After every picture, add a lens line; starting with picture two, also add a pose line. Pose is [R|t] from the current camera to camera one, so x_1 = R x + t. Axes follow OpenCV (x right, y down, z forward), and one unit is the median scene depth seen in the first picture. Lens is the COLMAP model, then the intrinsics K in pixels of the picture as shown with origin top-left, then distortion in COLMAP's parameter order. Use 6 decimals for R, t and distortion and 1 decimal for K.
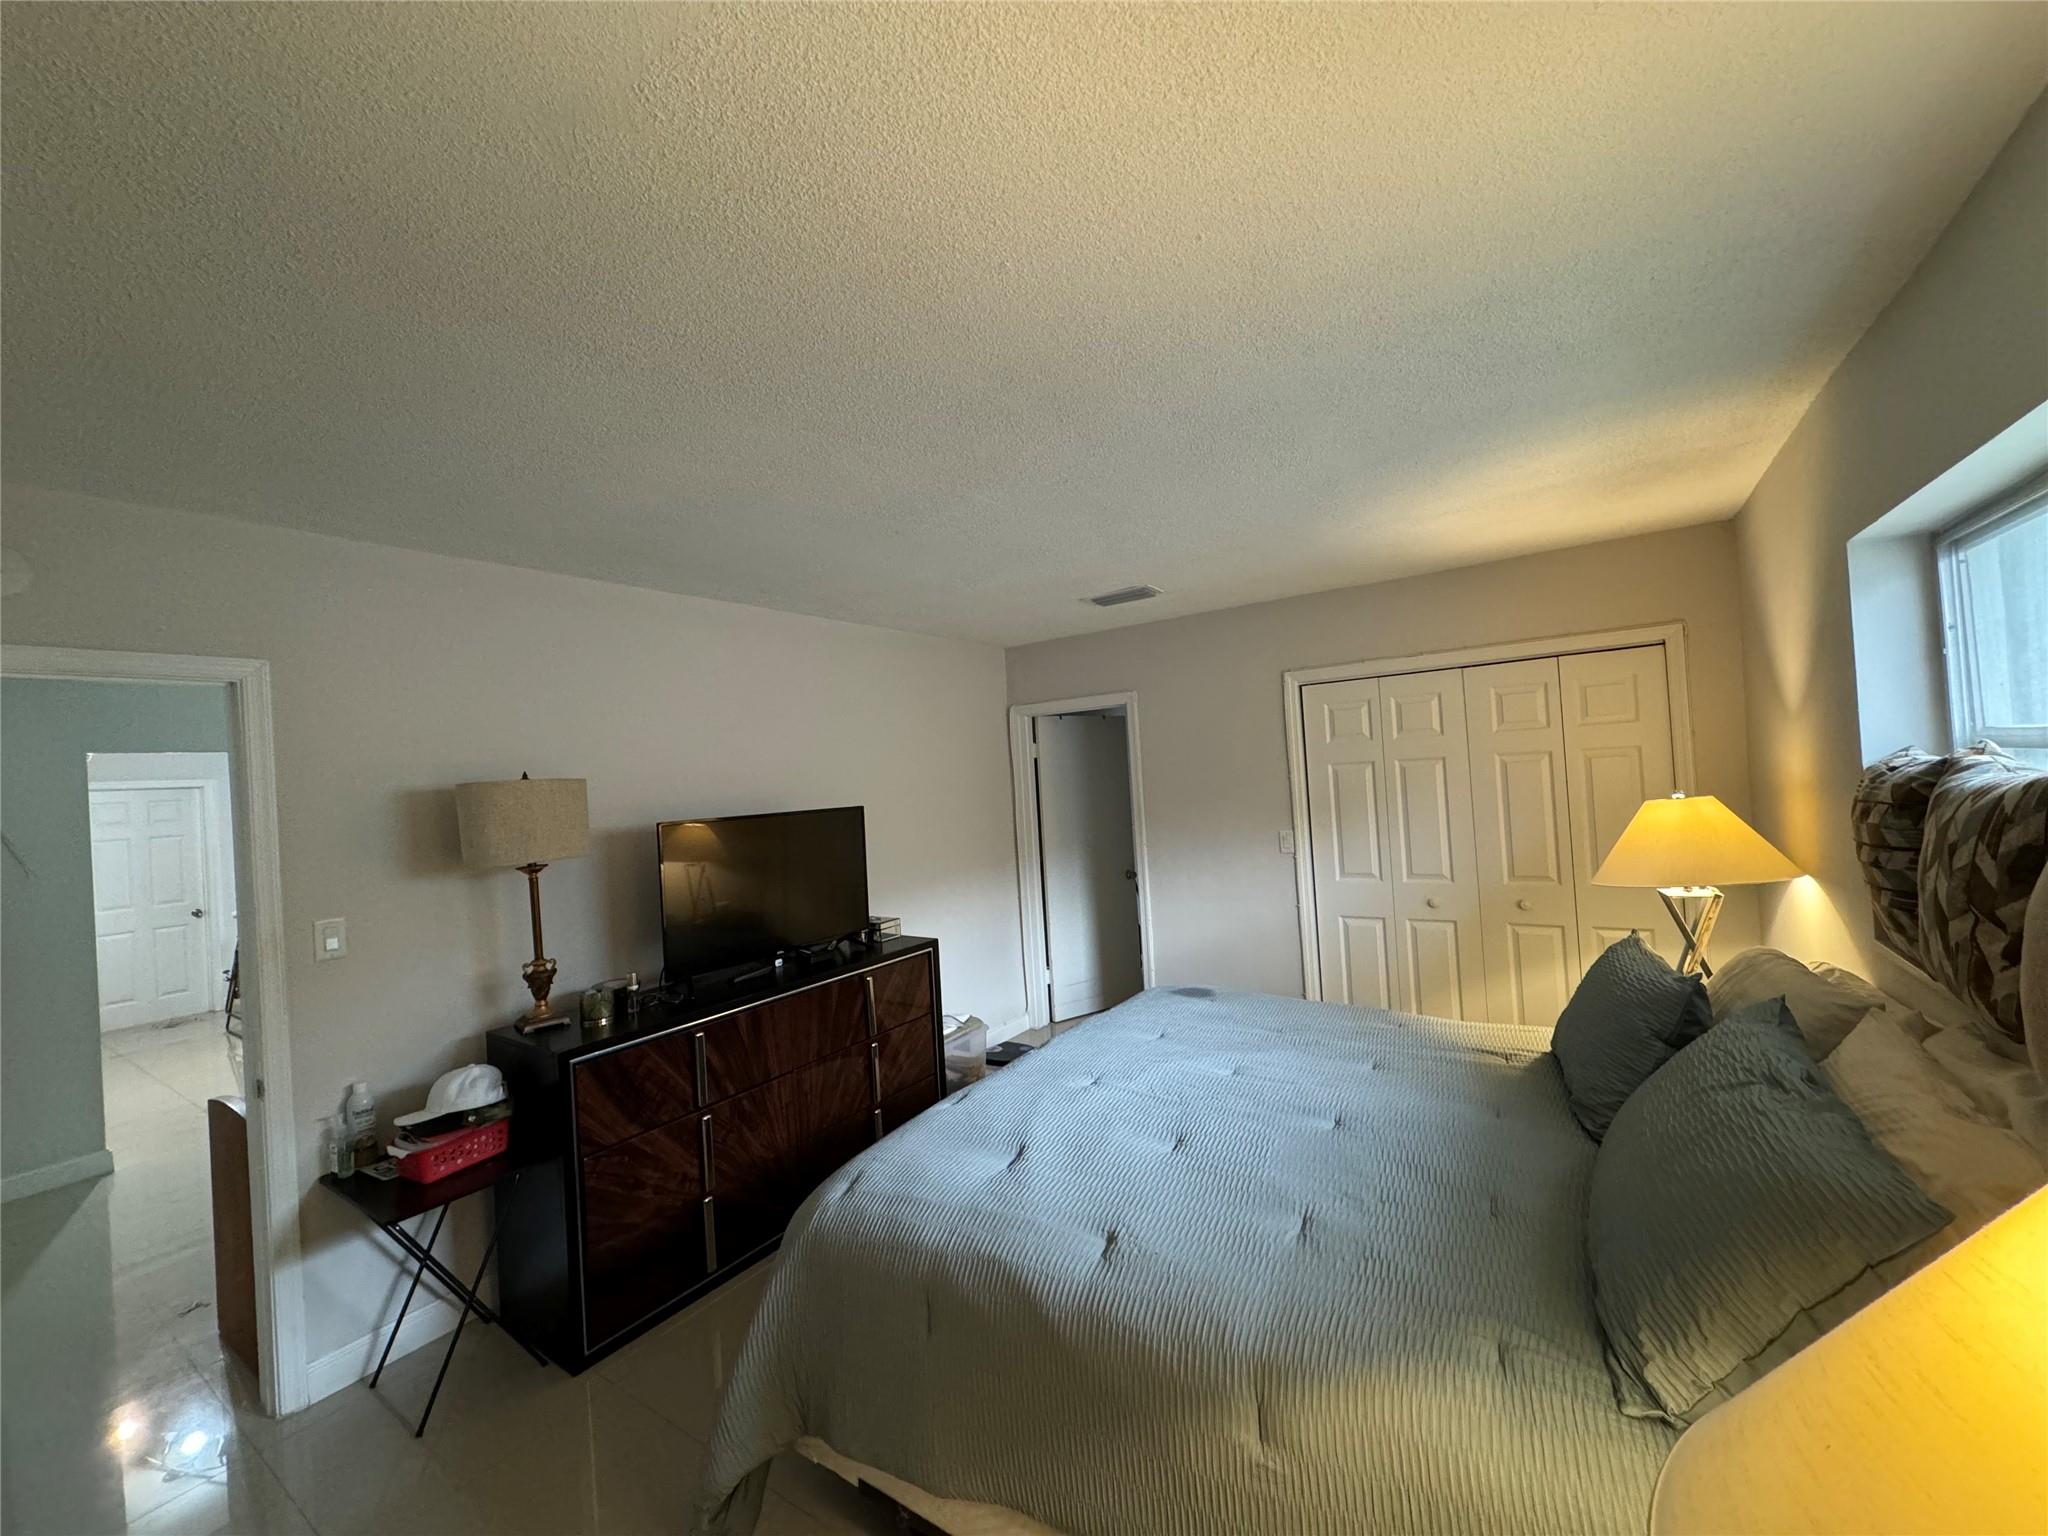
lens RADIAL K [[822.8, 0, 1024.0], [0, 822.8, 768.0], [0, 0, 1]] dist [0.000243, -0.000027]
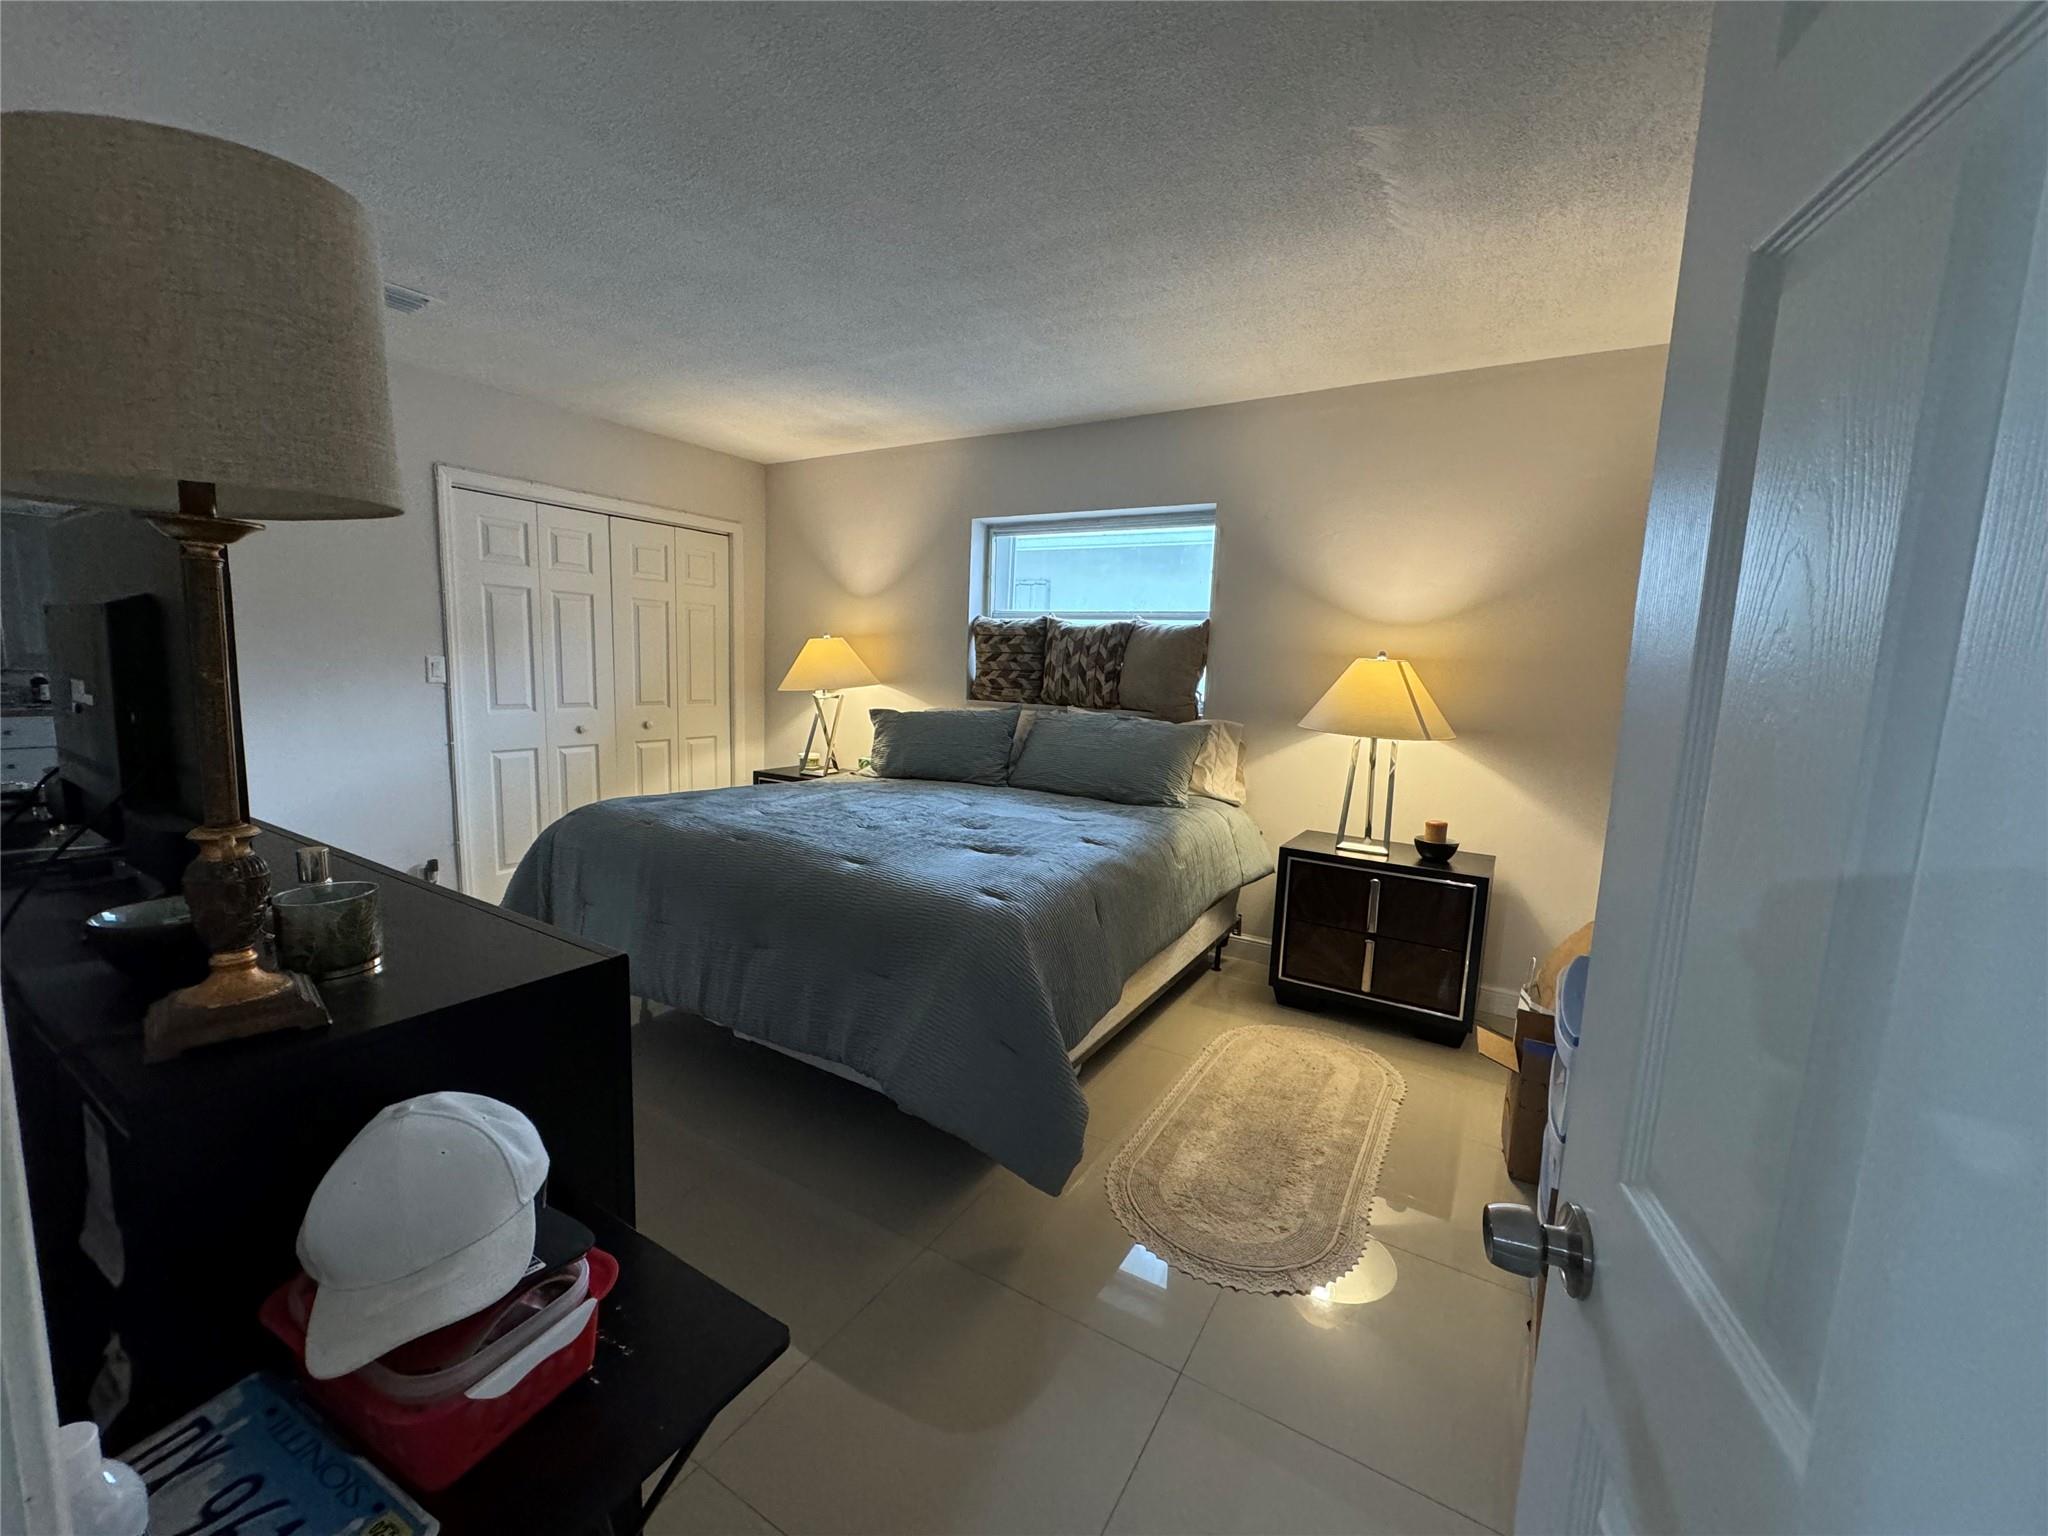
lens RADIAL K [[822.8, 0, 1024.0], [0, 822.8, 768.0], [0, 0, 1]] dist [0.000243, -0.000027]
pose [[-0.047478, -0.068473, 0.996523, -0.644268], [-0.043984, 0.996823, 0.066398, 0.123856], [-0.997903, -0.040679, -0.050339, 0.495919]]
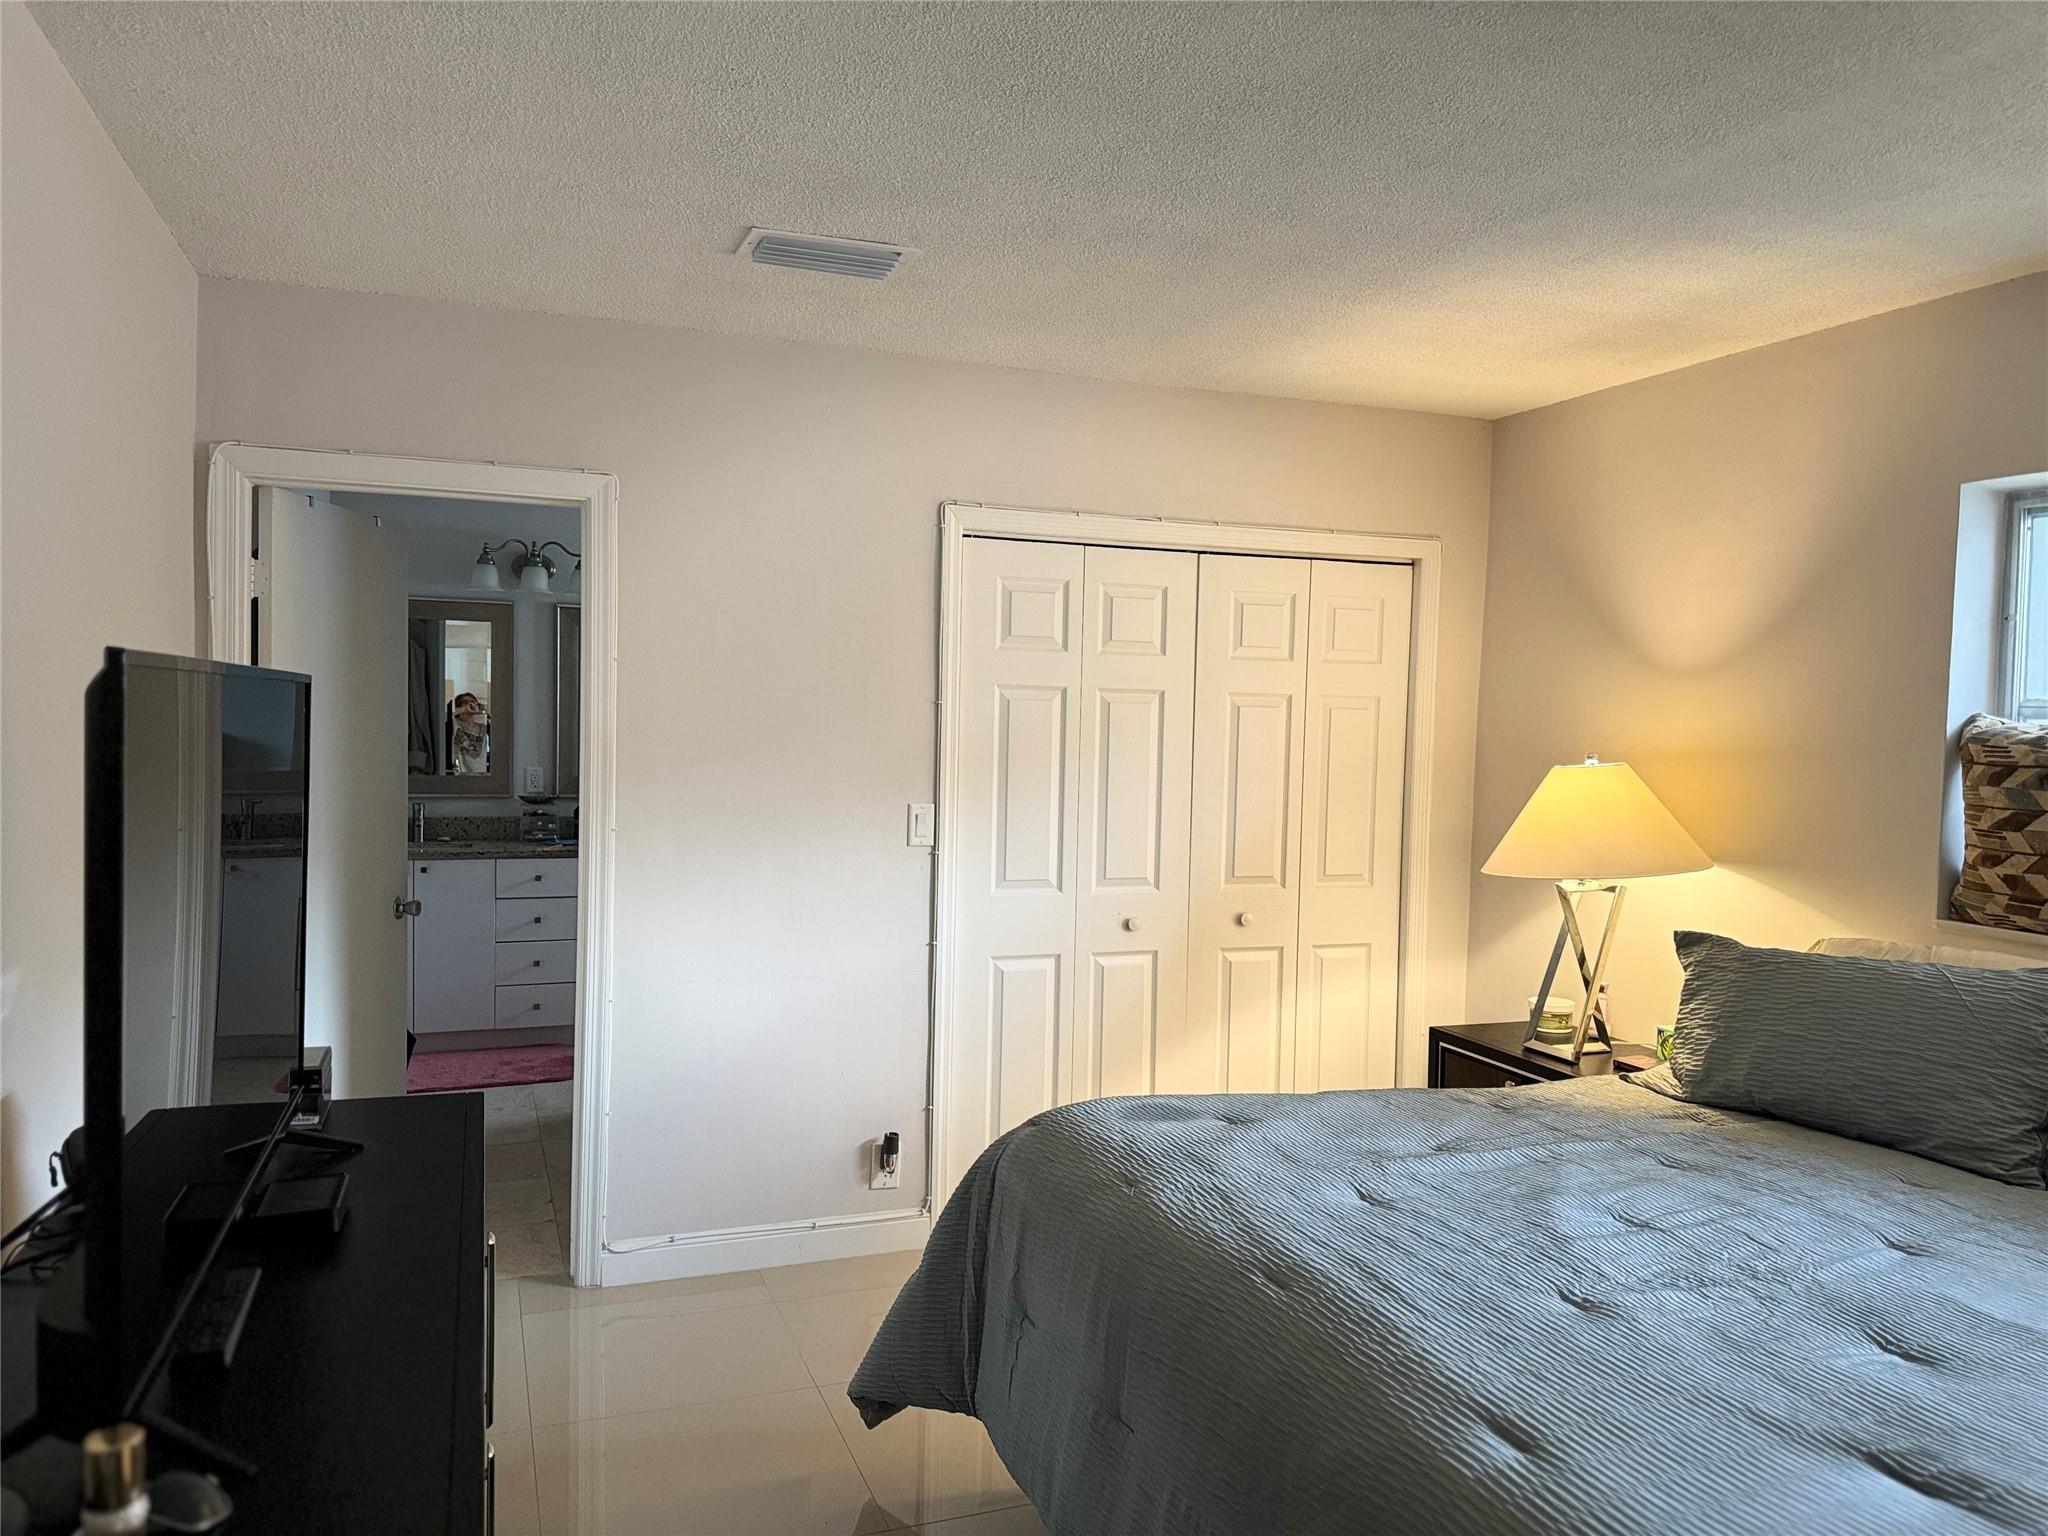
lens RADIAL K [[1448.8, 0, 1021.8], [0, 1448.8, 777.4], [0, 0, 1]] dist [0.105197, -0.137297]
pose [[0.568702, 0.041567, 0.821492, -0.475296], [-0.069624, 0.997571, -0.002277, 0.065514], [-0.819591, -0.055901, 0.570215, 0.473915]]
